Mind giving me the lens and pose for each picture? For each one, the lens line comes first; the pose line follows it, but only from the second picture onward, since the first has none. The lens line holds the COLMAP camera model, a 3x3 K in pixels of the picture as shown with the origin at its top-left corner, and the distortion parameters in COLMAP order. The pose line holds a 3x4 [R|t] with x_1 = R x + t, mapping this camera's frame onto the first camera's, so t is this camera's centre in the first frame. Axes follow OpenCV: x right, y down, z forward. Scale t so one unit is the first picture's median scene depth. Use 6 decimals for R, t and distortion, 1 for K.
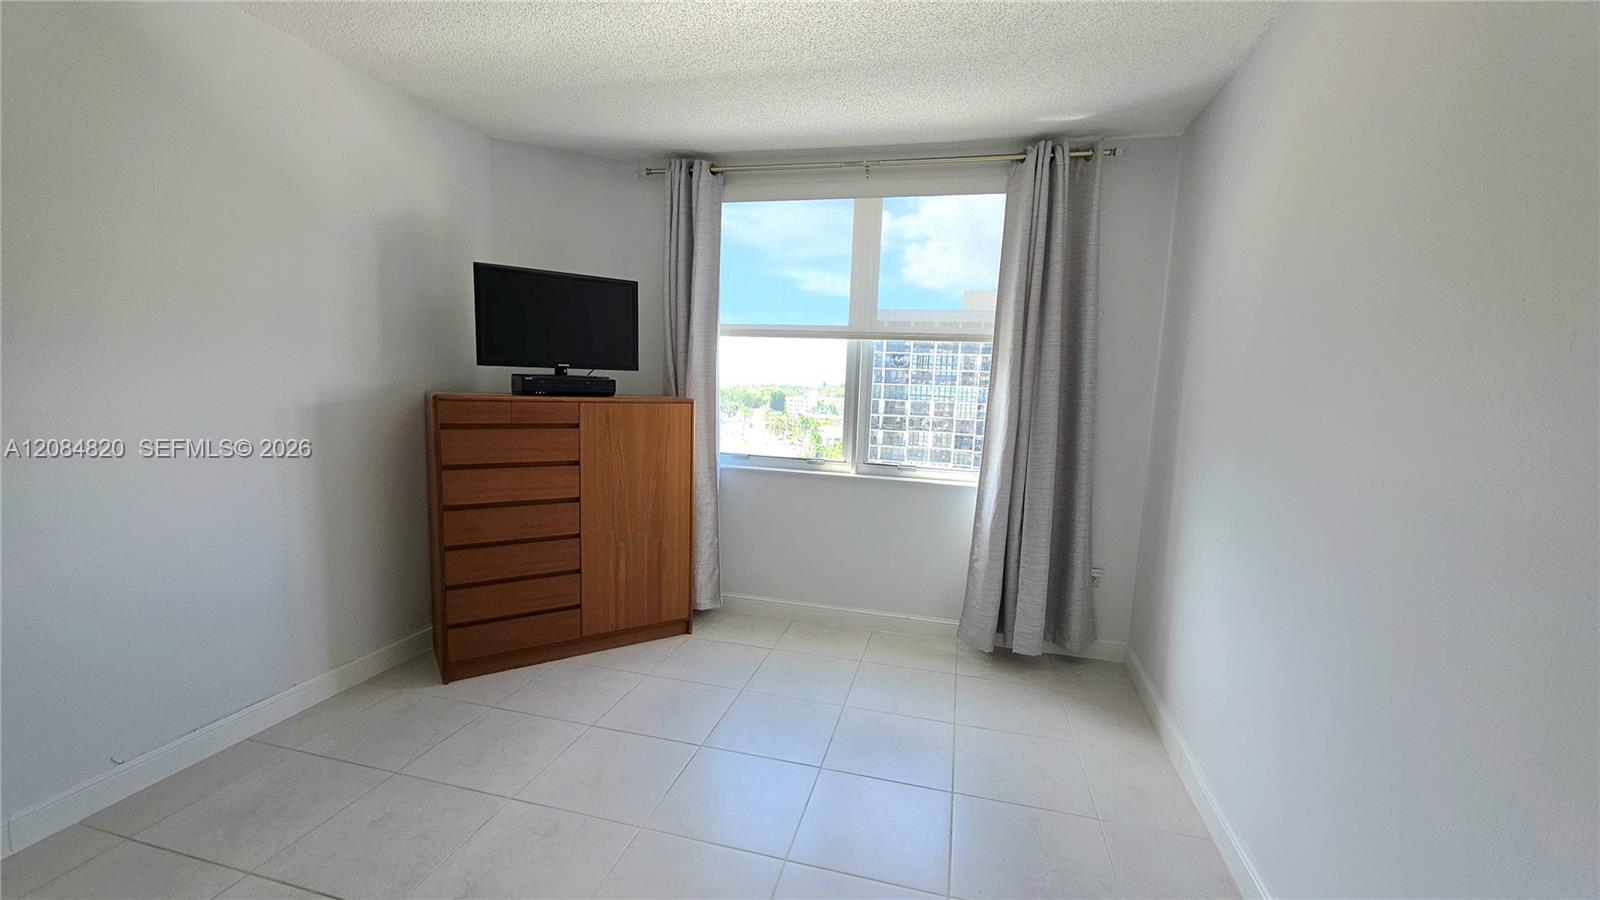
lens RADIAL K [[636.5, 0, 793.3], [0, 636.5, 466.8], [0, 0, 1]] dist [0.000301, 0.000044]
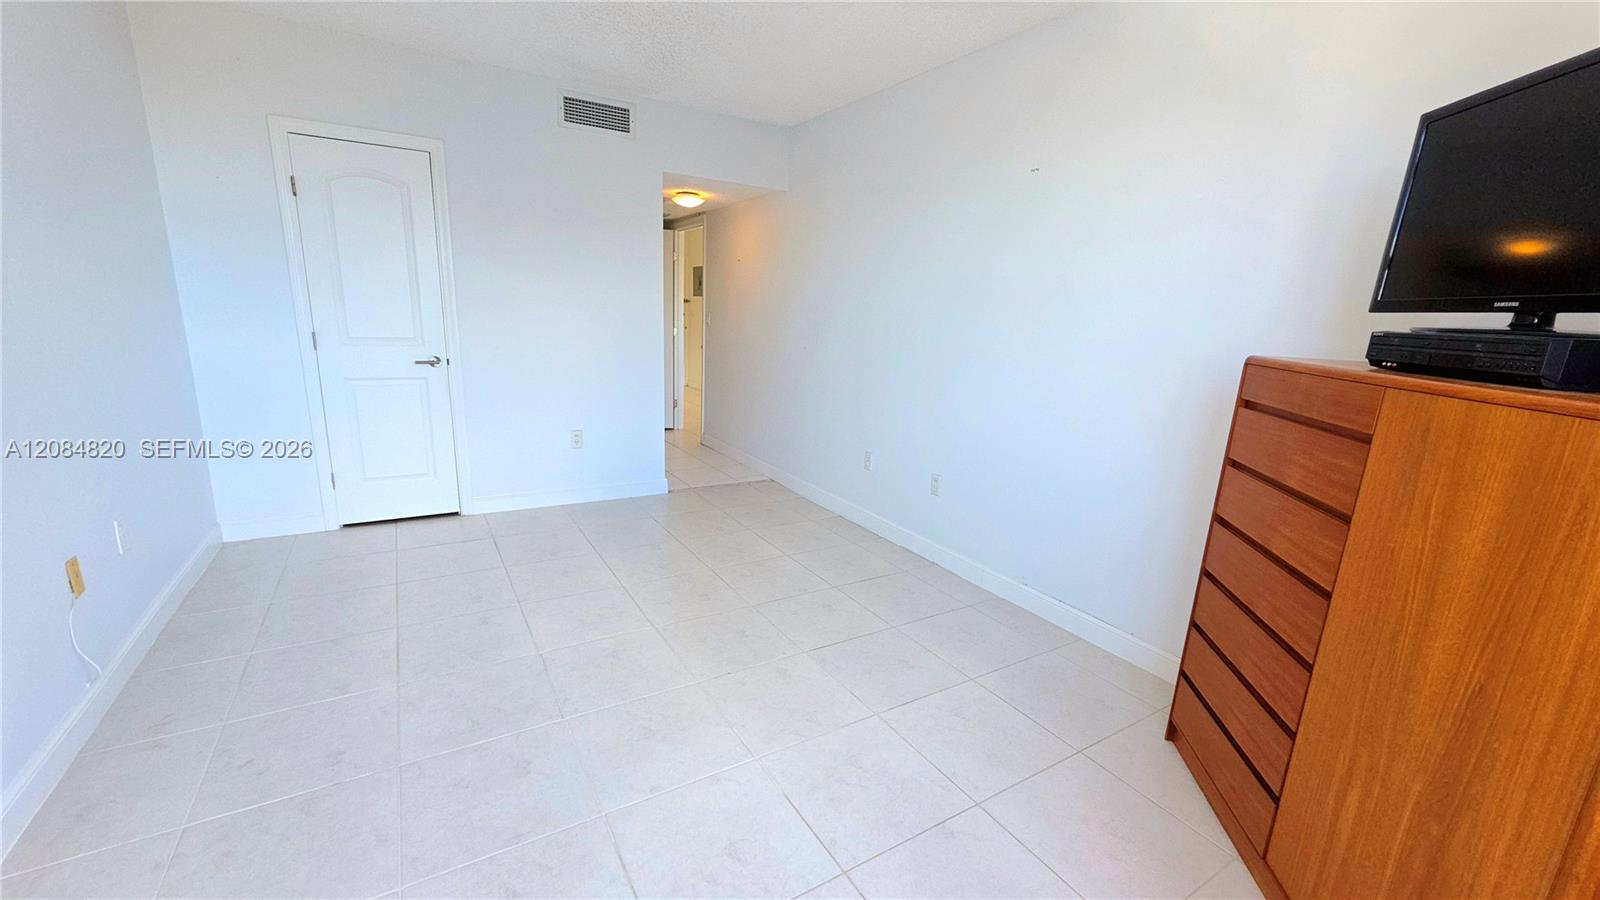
lens RADIAL K [[636.5, 0, 800.1], [0, 636.5, 460.8], [0, 0, 1]] dist [0.000301, 0.000044]
pose [[-0.685582, 0.105189, -0.720356, 0.235577], [-0.168916, 0.939516, 0.297954, -0.108396], [0.708127, 0.325952, -0.626347, 0.941254]]
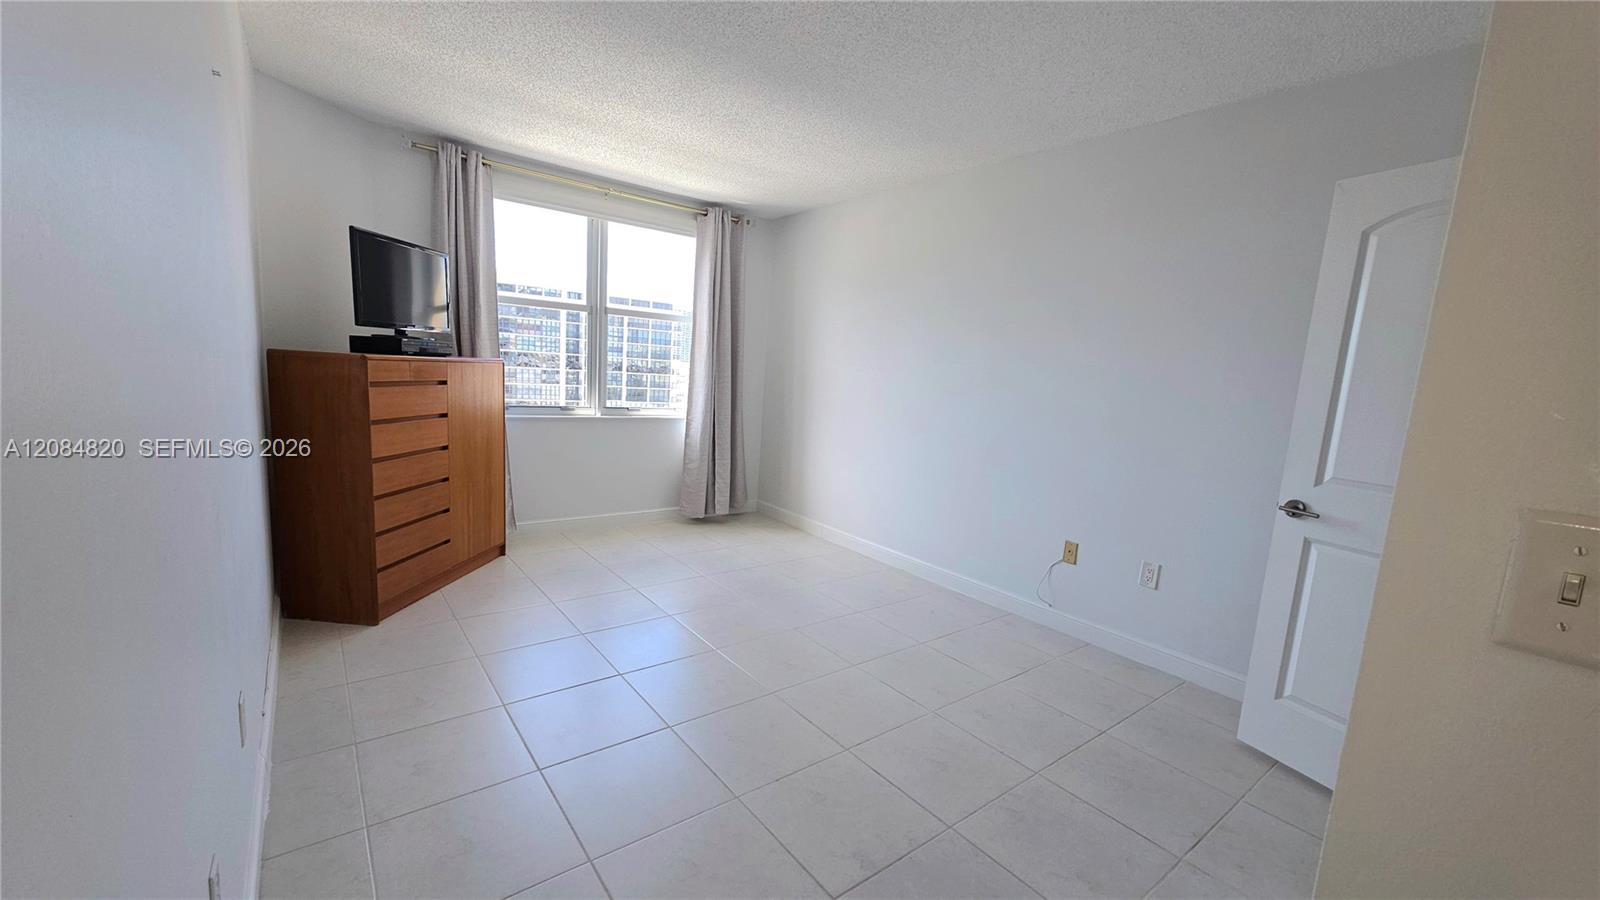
lens RADIAL K [[636.5, 0, 807.4], [0, 636.5, 460.3], [0, 0, 1]] dist [0.000301, 0.000044]
pose [[0.607508, -0.114590, 0.786004, -0.806720], [0.069634, 0.993413, 0.091007, 0.015523], [-0.791255, -0.000555, 0.611486, -0.203230]]
